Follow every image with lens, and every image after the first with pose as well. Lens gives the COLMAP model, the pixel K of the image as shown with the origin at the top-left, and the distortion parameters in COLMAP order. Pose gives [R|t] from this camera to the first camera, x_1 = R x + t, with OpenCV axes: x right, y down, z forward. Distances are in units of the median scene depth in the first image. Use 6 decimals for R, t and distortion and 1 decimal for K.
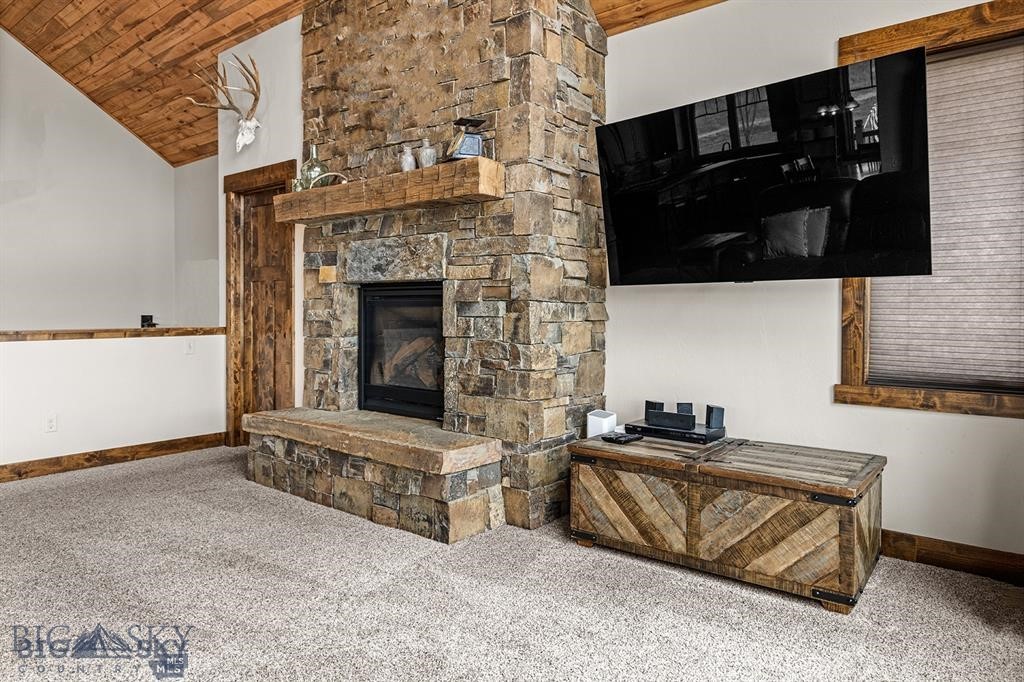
lens RADIAL K [[662.6, 0, 509.5], [0, 662.6, 313.2], [0, 0, 1]] dist [0.005989, 0.004872]
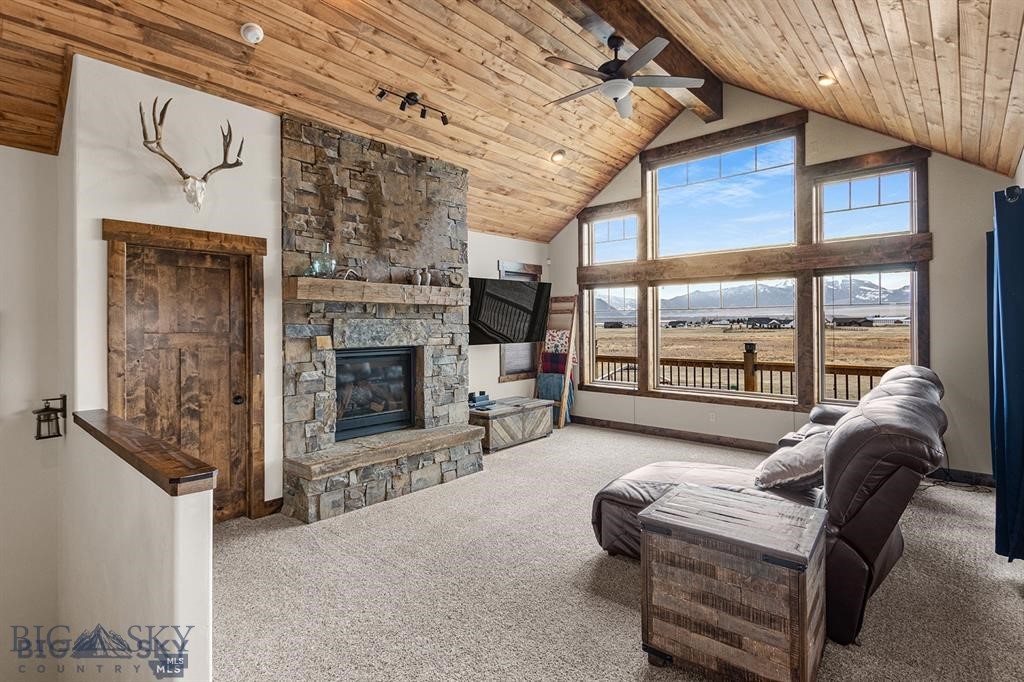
lens RADIAL K [[478.8, 0, 511.9], [0, 478.8, 323.7], [0, 0, 1]] dist [0.005457, -0.000293]
pose [[0.059508, 0.003598, 0.998221, -1.349042], [0.017663, 0.999833, -0.004656, -0.096528], [-0.998072, 0.017909, 0.059434, 0.664934]]
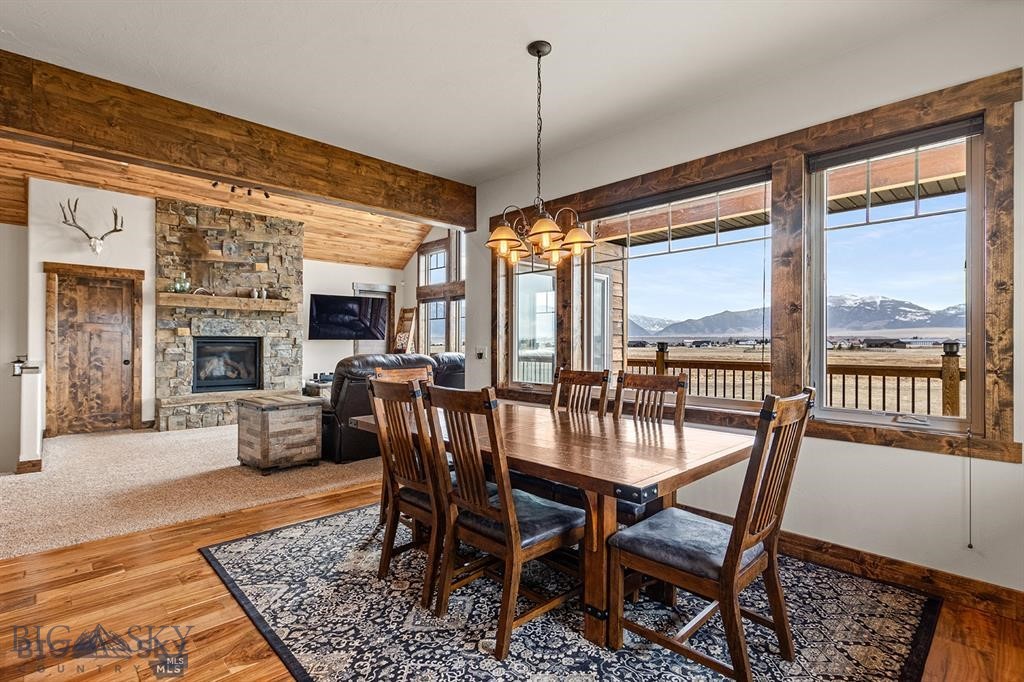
lens RADIAL K [[478.8, 0, 514.5], [0, 478.8, 343.7], [0, 0, 1]] dist [0.005457, -0.000293]
pose [[0.121667, 0.001773, 0.992569, -1.940309], [0.006861, 0.999973, -0.002627, -0.009188], [-0.992547, 0.007129, 0.121652, -0.297446]]
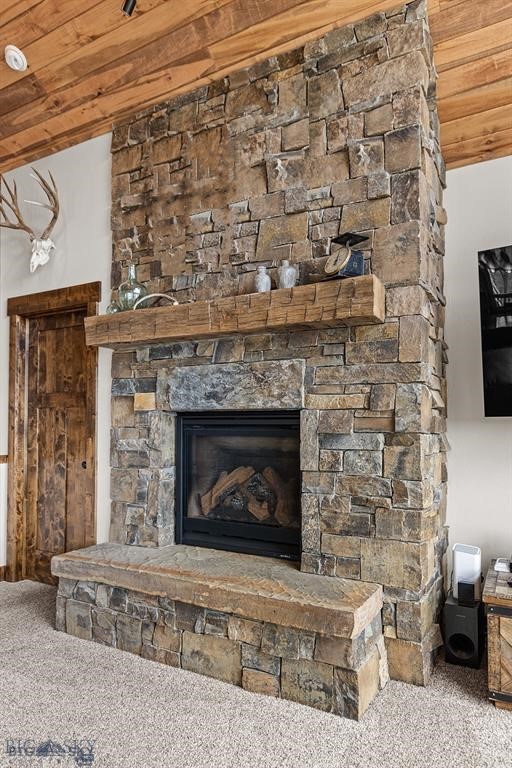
lens RADIAL K [[496.9, 0, 255.7], [0, 496.9, 414.1], [0, 0, 1]] dist [0.005989, 0.004872]
pose [[0.984574, 0.003586, 0.174932, -0.276927], [0.001719, 0.999544, -0.030163, -0.022115], [-0.174960, 0.029998, 0.984118, 0.314703]]
